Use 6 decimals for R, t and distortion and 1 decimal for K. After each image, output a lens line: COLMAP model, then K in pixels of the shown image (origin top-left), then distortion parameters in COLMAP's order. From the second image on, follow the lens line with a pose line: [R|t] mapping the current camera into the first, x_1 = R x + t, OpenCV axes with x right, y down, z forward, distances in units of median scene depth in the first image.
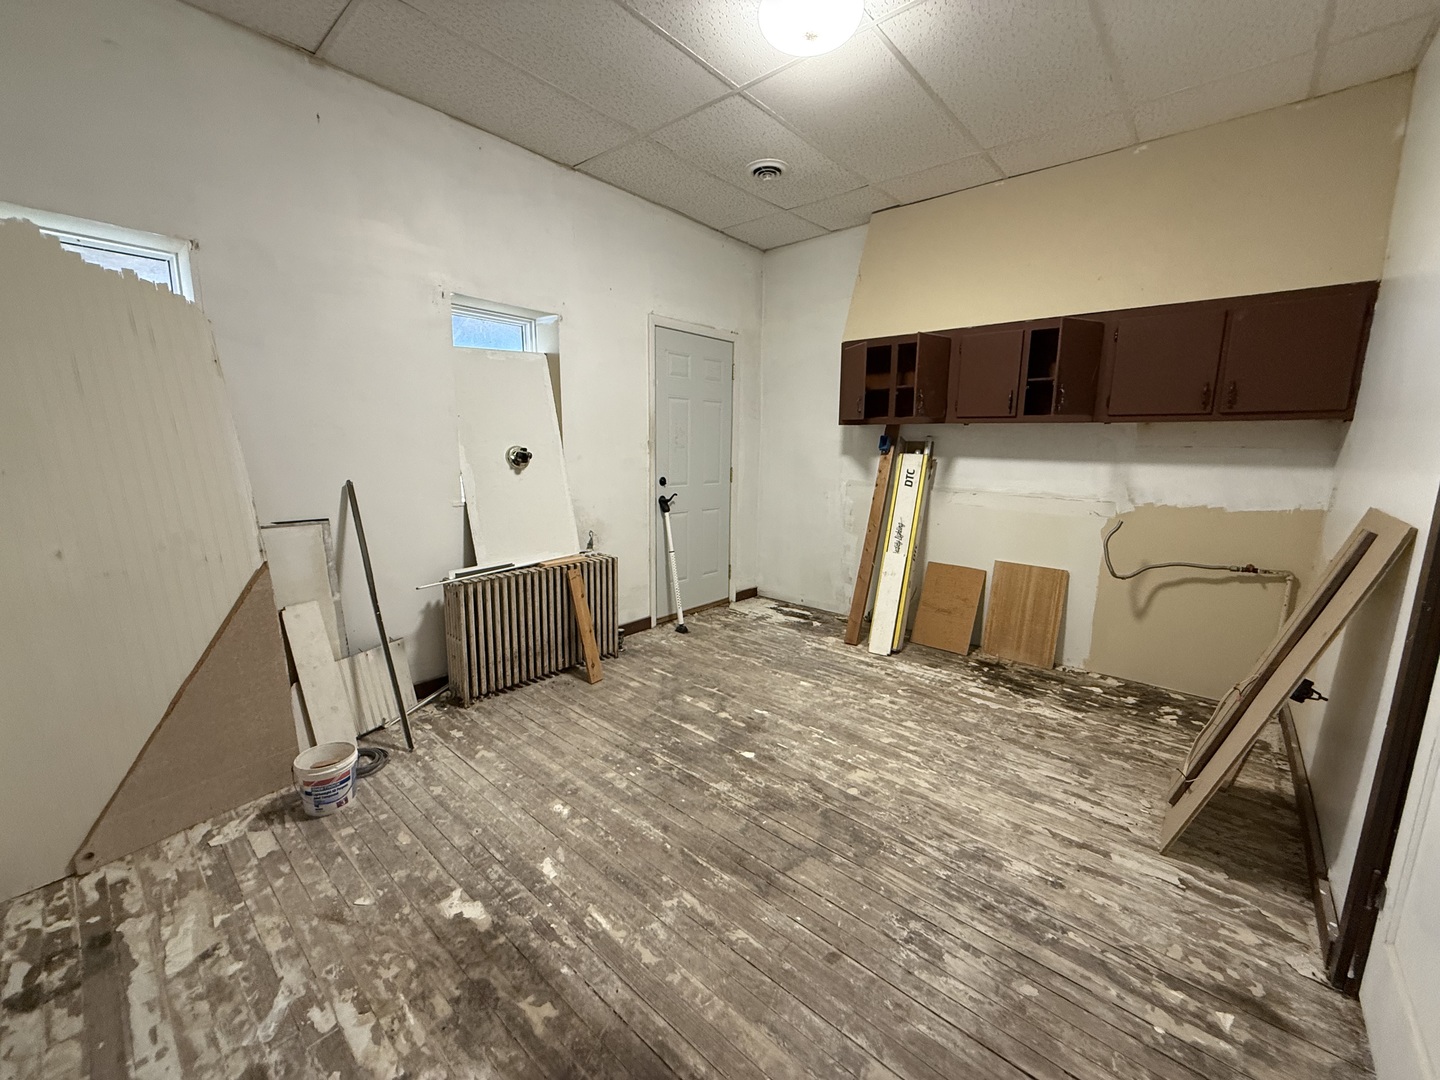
lens RADIAL K [[577.9, 0, 717.0], [0, 577.9, 537.5], [0, 0, 1]] dist [-0.001271, 0.000580]
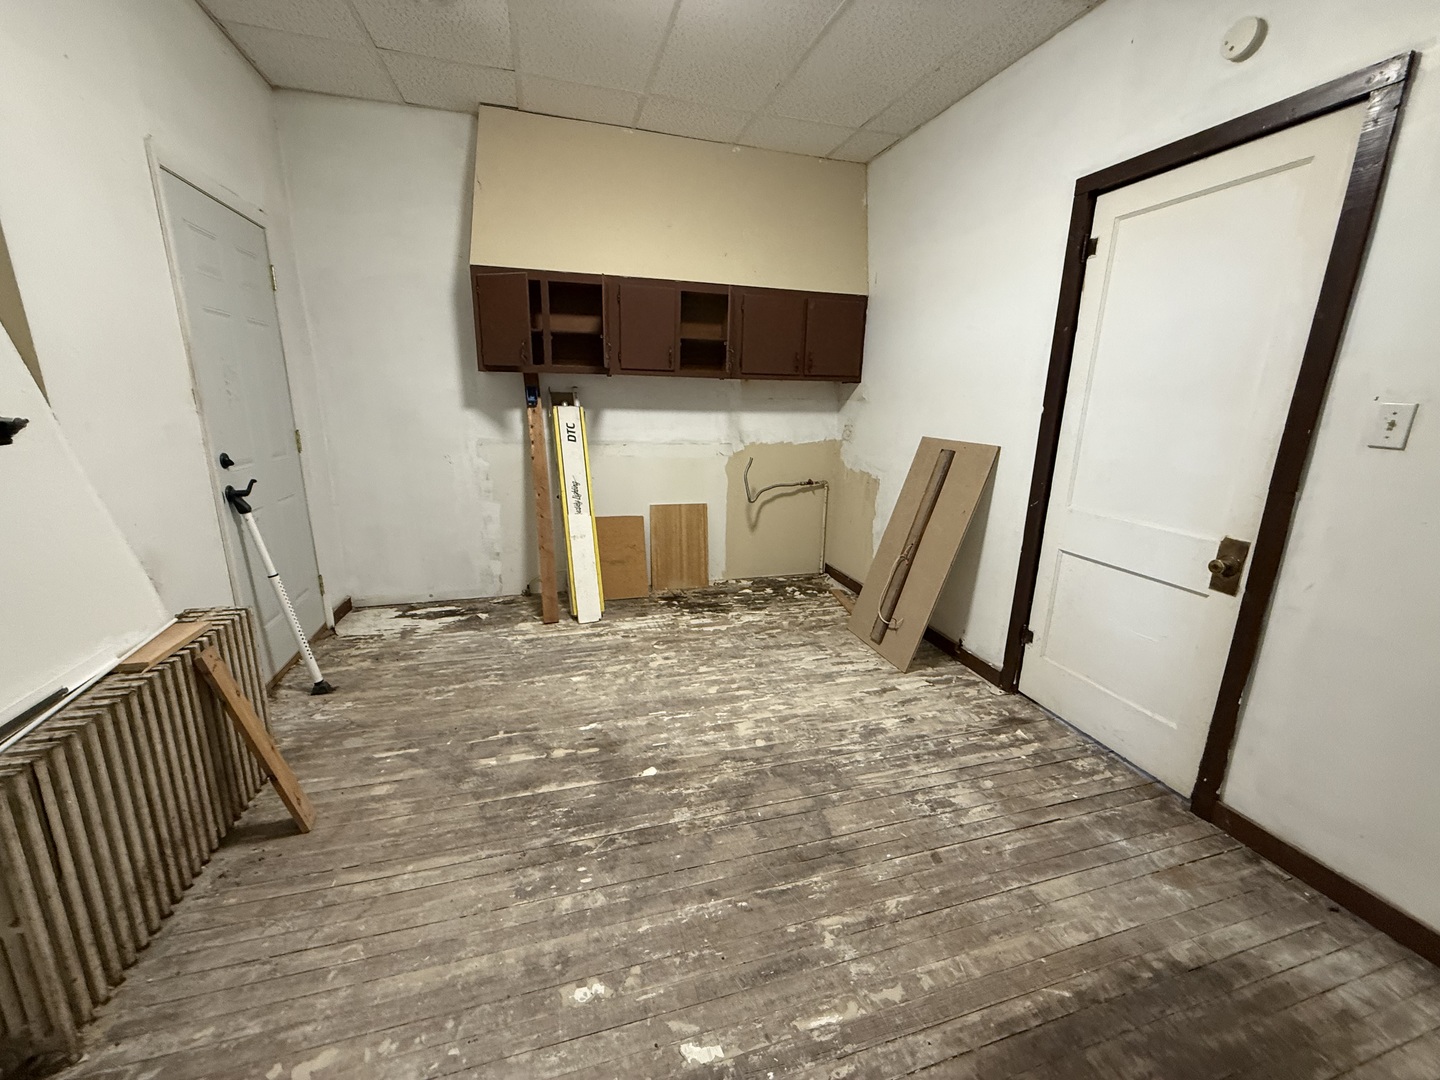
lens RADIAL K [[577.9, 0, 717.0], [0, 577.9, 537.5], [0, 0, 1]] dist [-0.001271, 0.000580]
pose [[0.526441, -0.202602, 0.825719, -0.440734], [0.126269, 0.979053, 0.159722, -0.070931], [-0.840783, 0.020179, 0.540996, 0.378760]]
